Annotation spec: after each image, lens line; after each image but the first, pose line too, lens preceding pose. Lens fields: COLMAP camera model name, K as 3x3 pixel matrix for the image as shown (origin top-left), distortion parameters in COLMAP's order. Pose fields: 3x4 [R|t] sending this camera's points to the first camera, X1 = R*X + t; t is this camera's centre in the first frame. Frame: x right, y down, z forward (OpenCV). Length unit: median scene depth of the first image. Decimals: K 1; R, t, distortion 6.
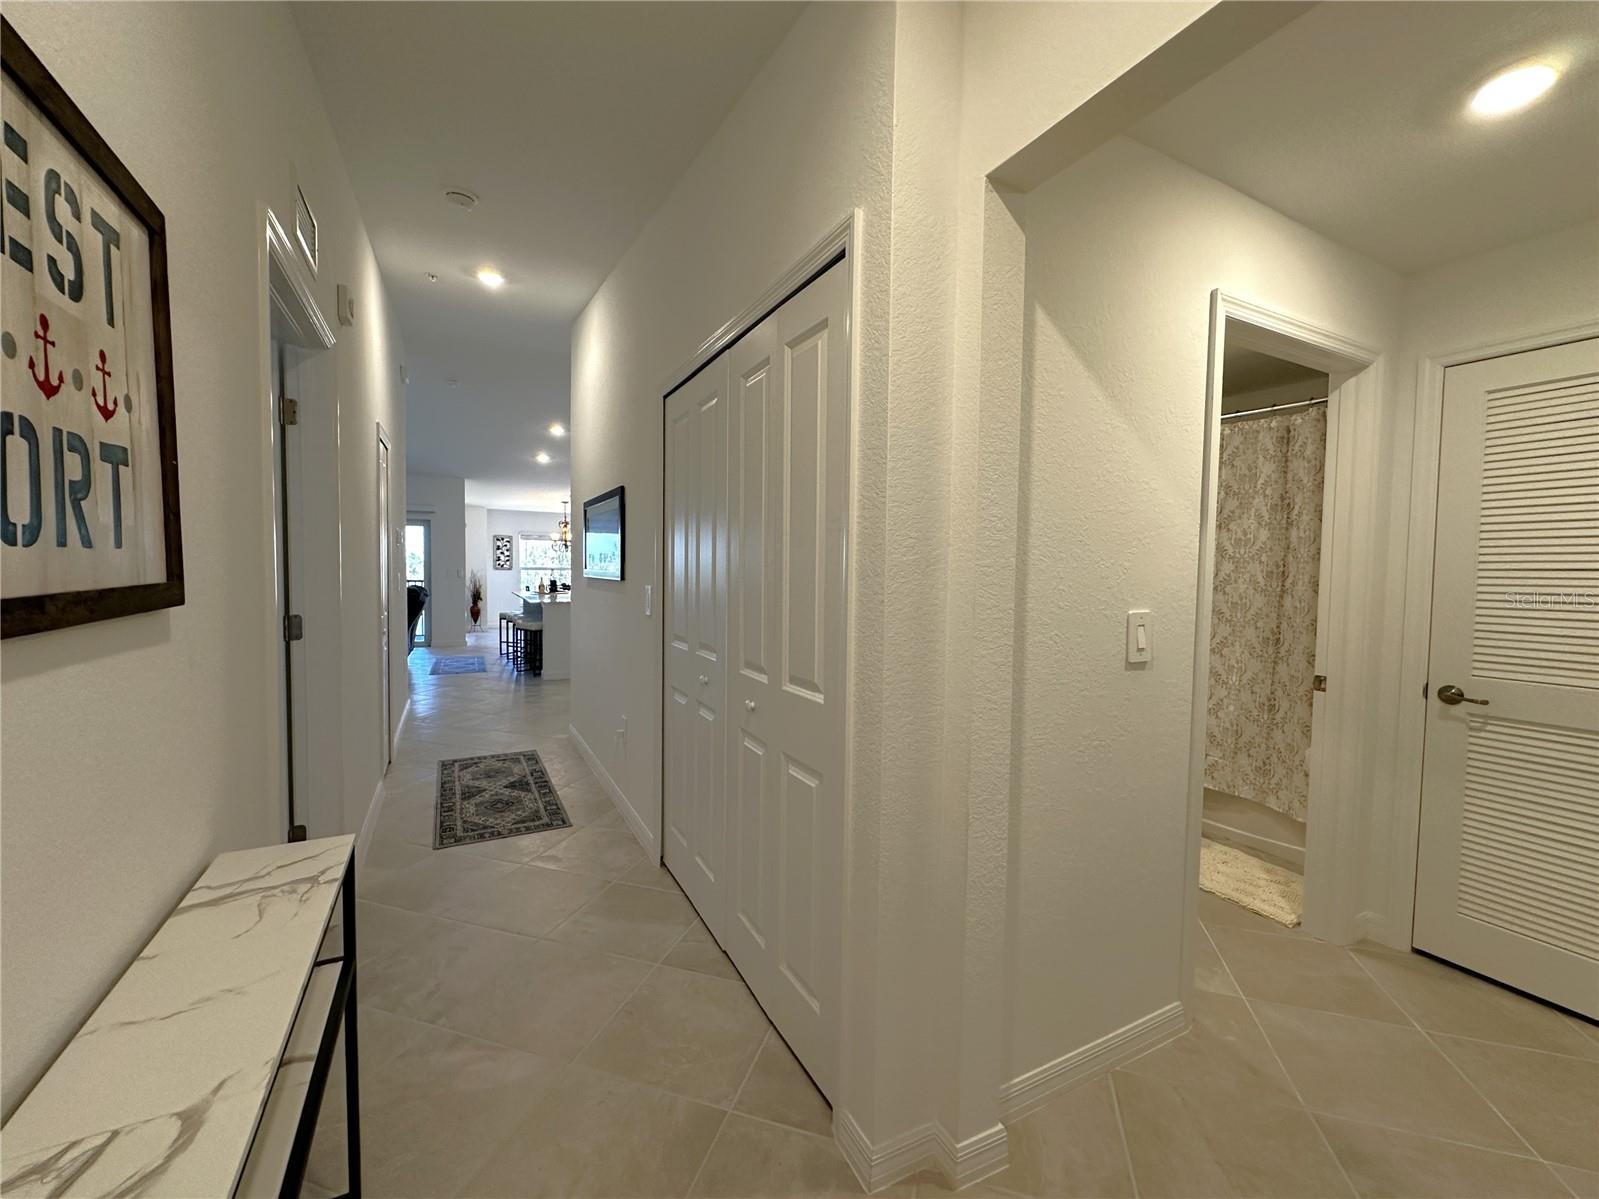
lens RADIAL K [[645.1, 0, 791.1], [0, 645.1, 601.5], [0, 0, 1]] dist [-0.003432, -0.001622]
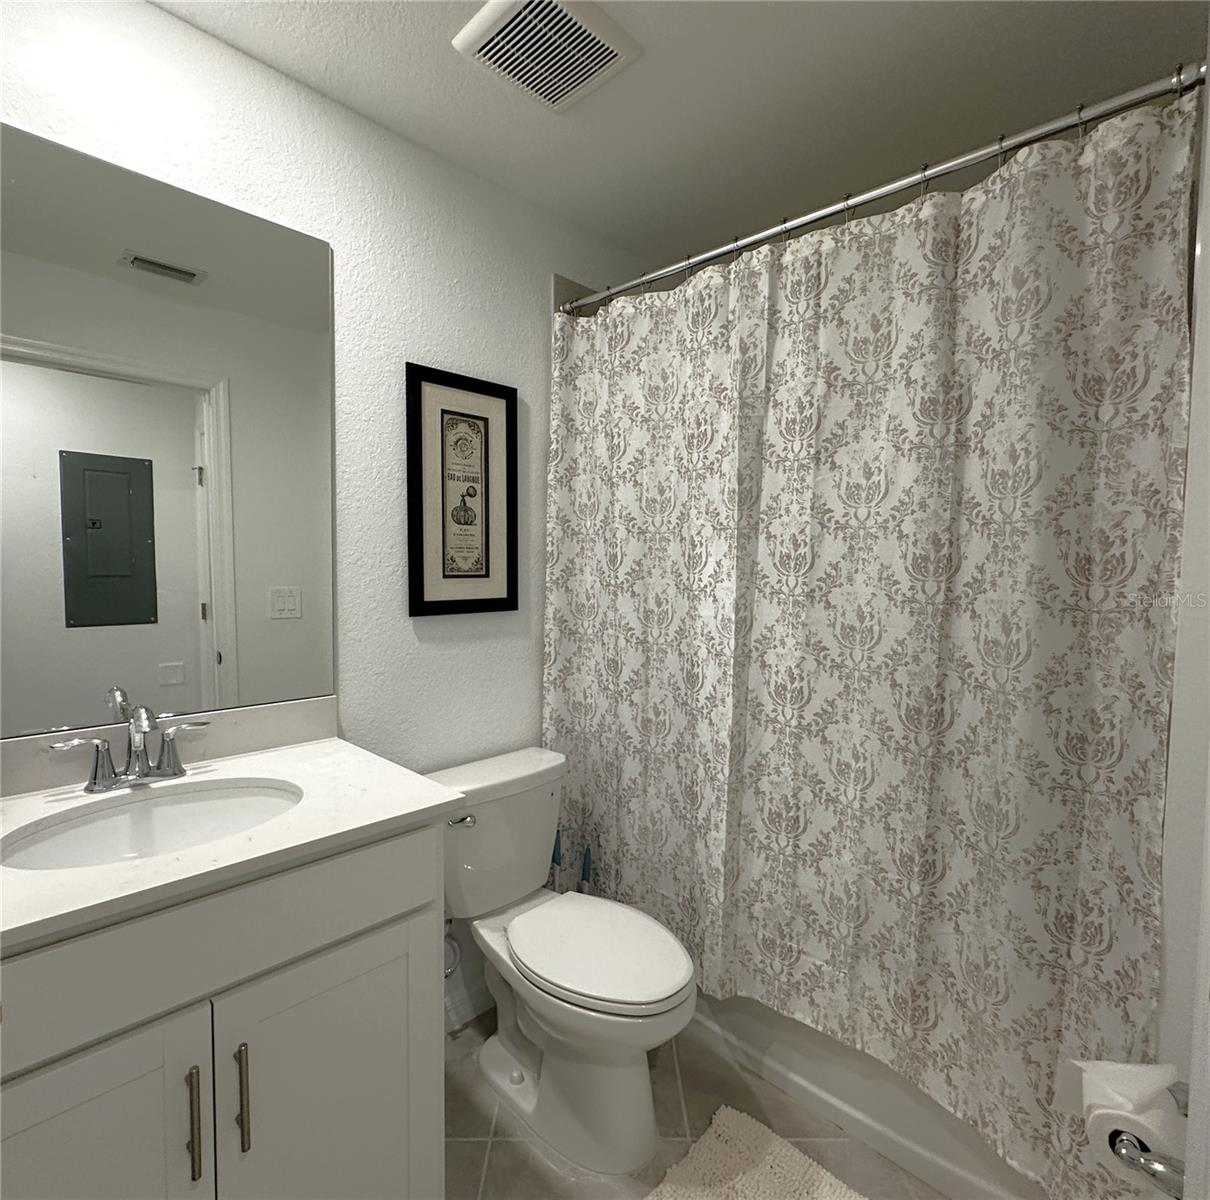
lens RADIAL K [[654.4, 0, 607.7], [0, 654.4, 597.8], [0, 0, 1]] dist [0.003736, 0.000405]
pose [[0.956095, -0.020231, 0.292359, 0.407016], [0.017933, 0.999784, 0.010539, -0.027199], [-0.292509, -0.004833, 0.956251, 0.631408]]
